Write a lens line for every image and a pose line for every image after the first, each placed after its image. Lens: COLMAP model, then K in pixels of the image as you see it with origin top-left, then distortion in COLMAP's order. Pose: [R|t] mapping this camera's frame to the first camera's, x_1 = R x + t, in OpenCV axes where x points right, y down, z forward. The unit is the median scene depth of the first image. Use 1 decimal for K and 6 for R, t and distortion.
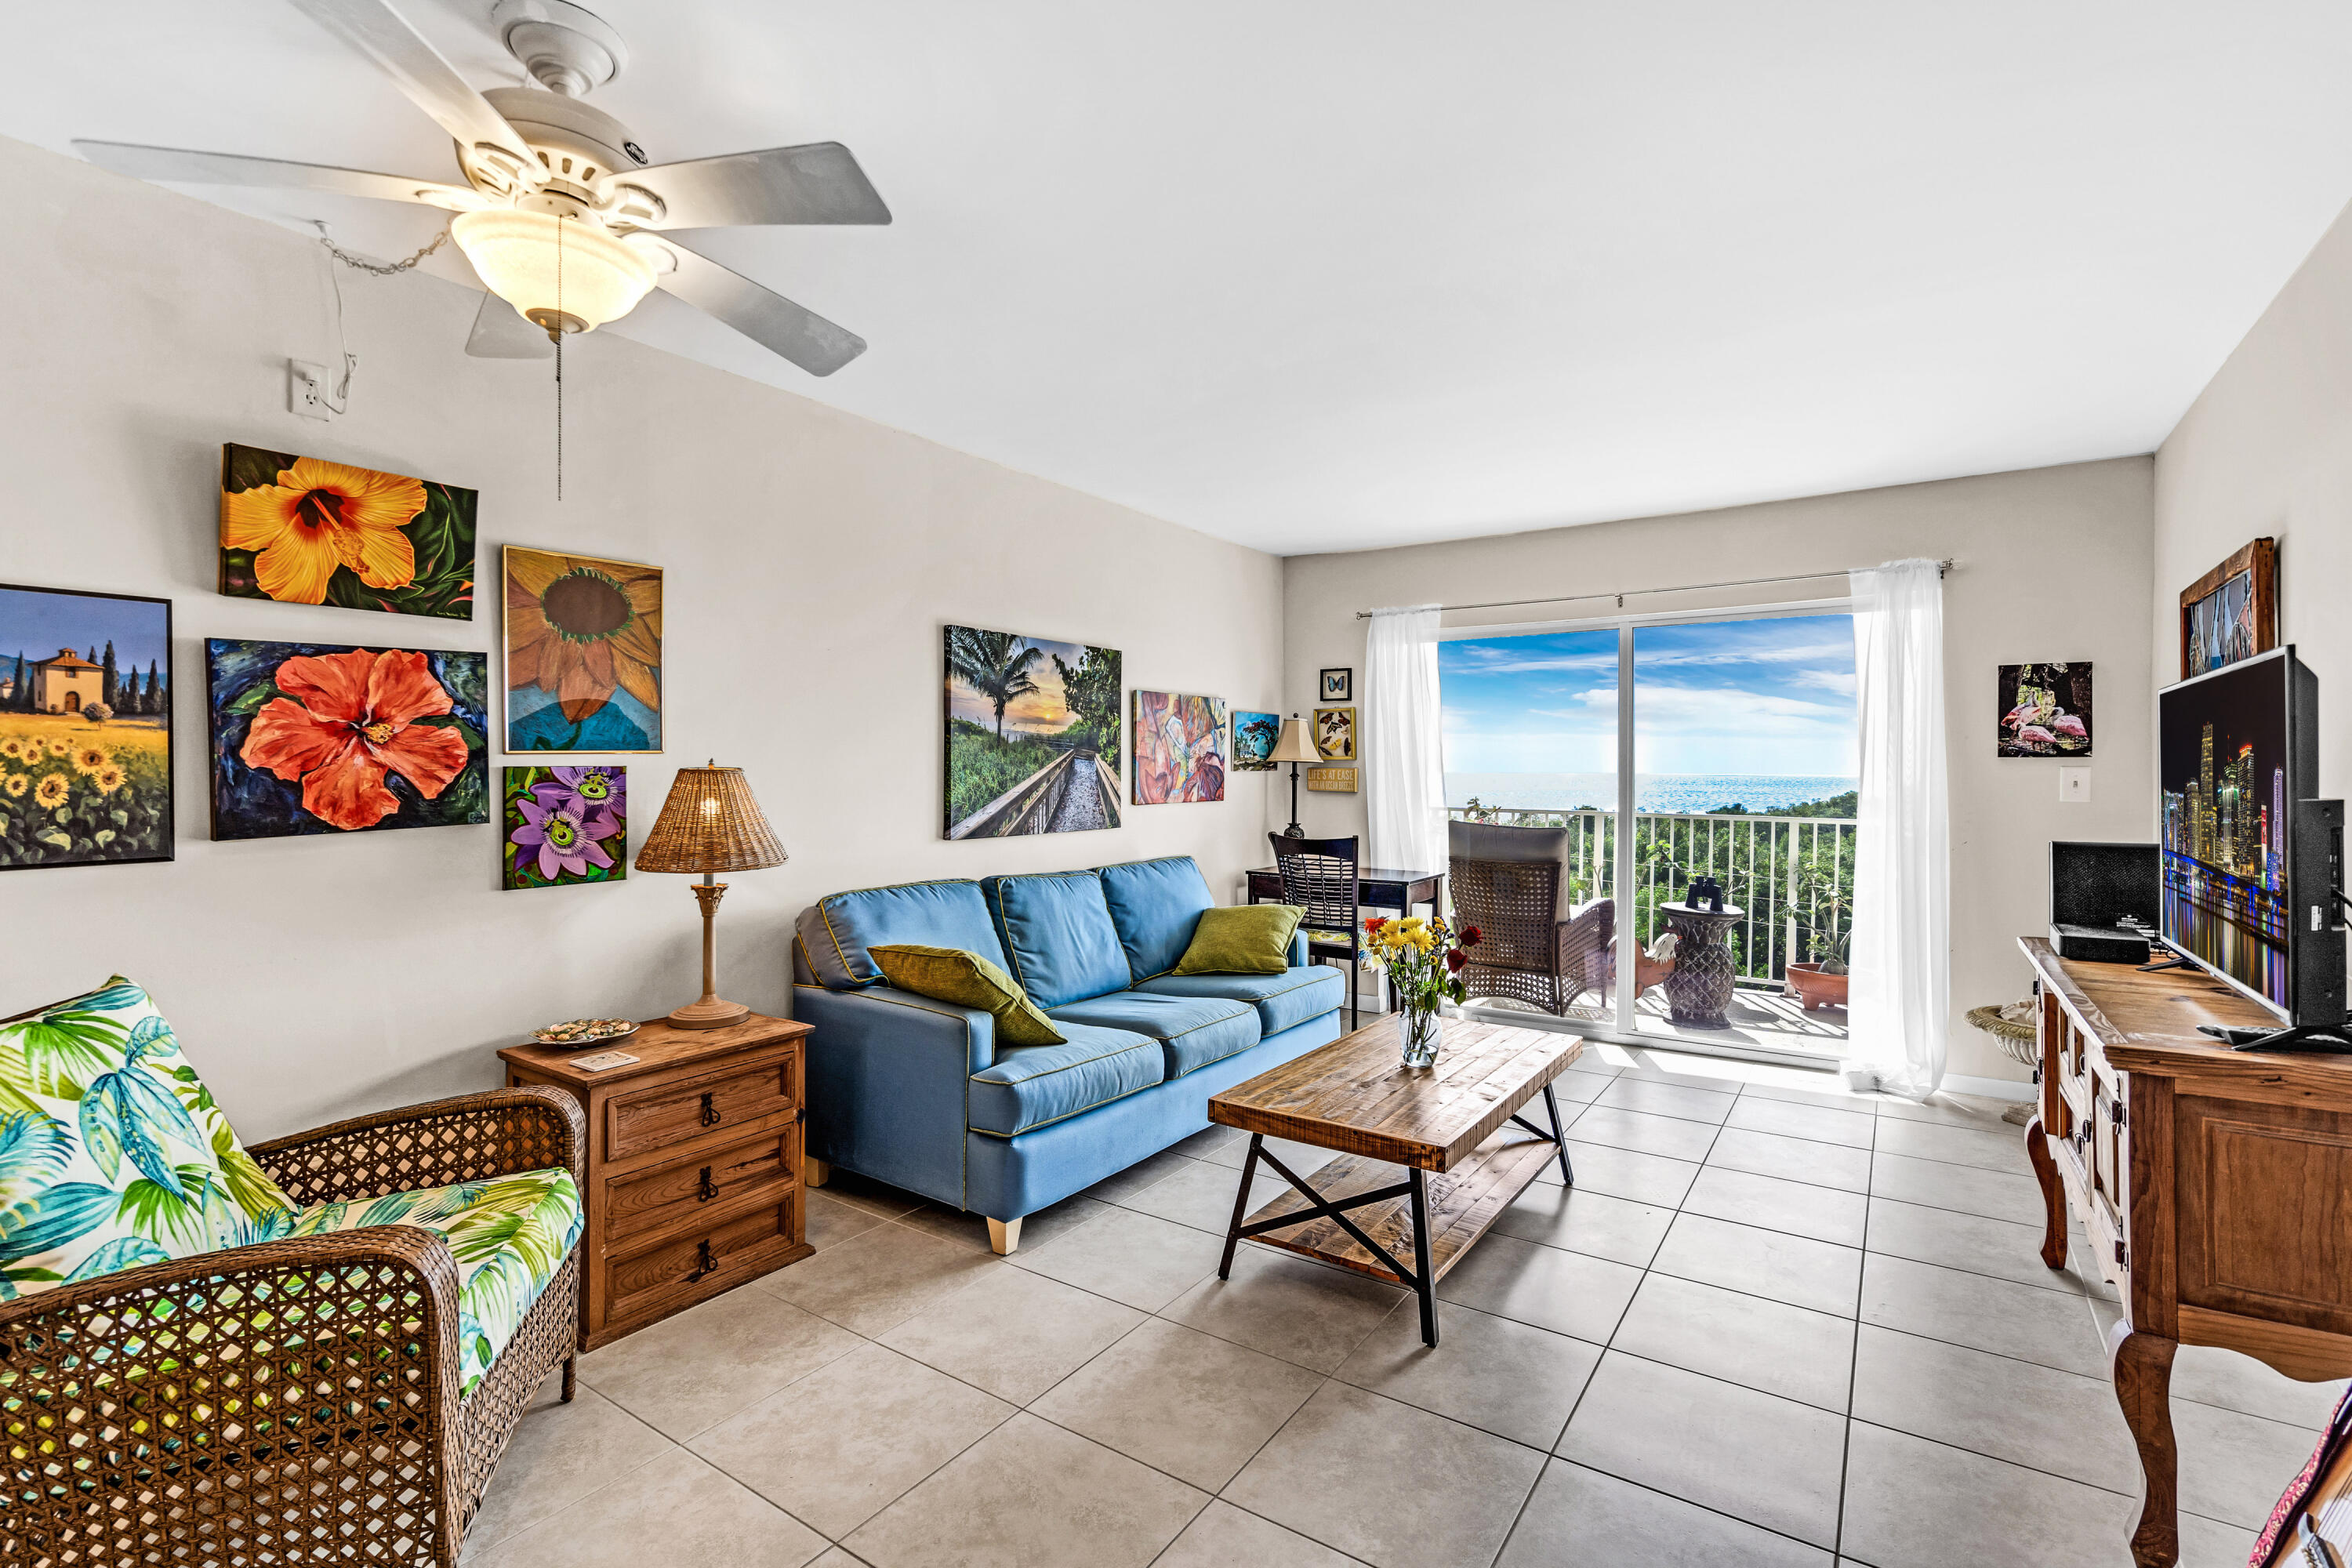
lens RADIAL K [[1066.9, 0, 1179.4], [0, 1066.9, 774.2], [0, 0, 1]] dist [-0.005712, 0.002963]
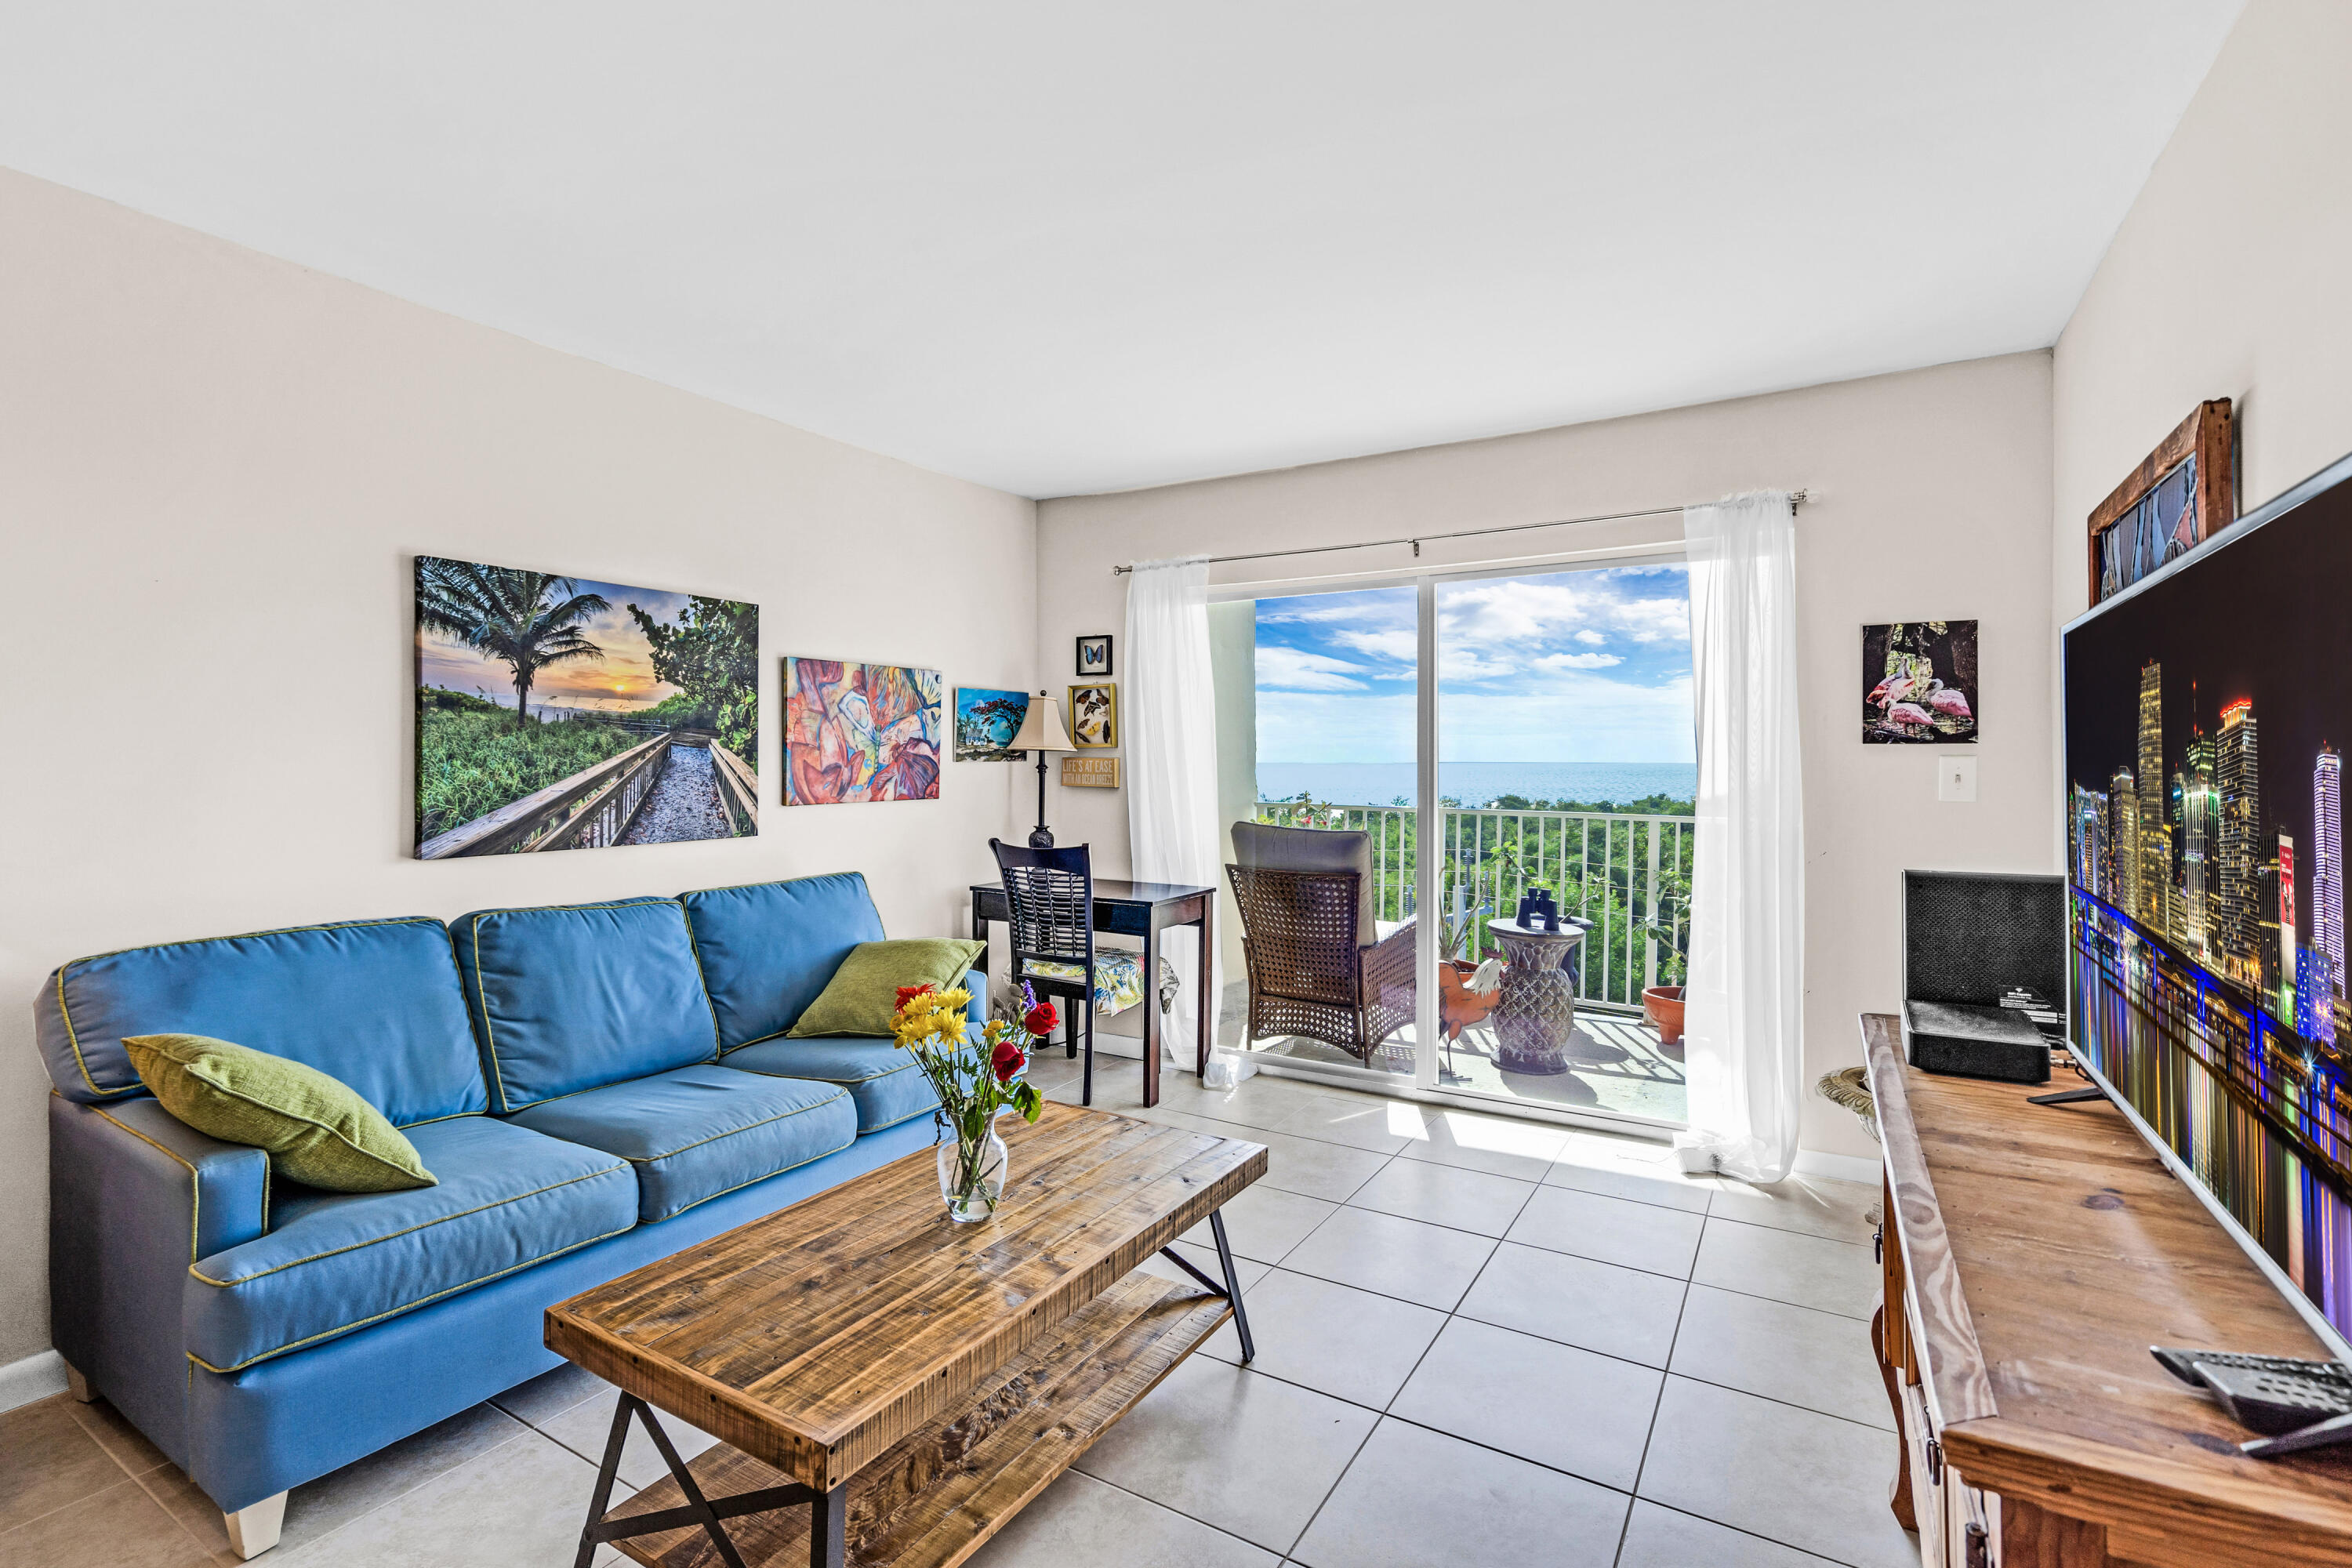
lens RADIAL K [[1066.9, 0, 1174.4], [0, 1066.9, 760.1], [0, 0, 1]] dist [-0.005712, 0.002963]
pose [[0.998747, -0.000724, 0.050031, 0.245835], [0.000989, 0.999986, -0.005272, 0.000001], [-0.050026, 0.005315, 0.998734, 0.268245]]
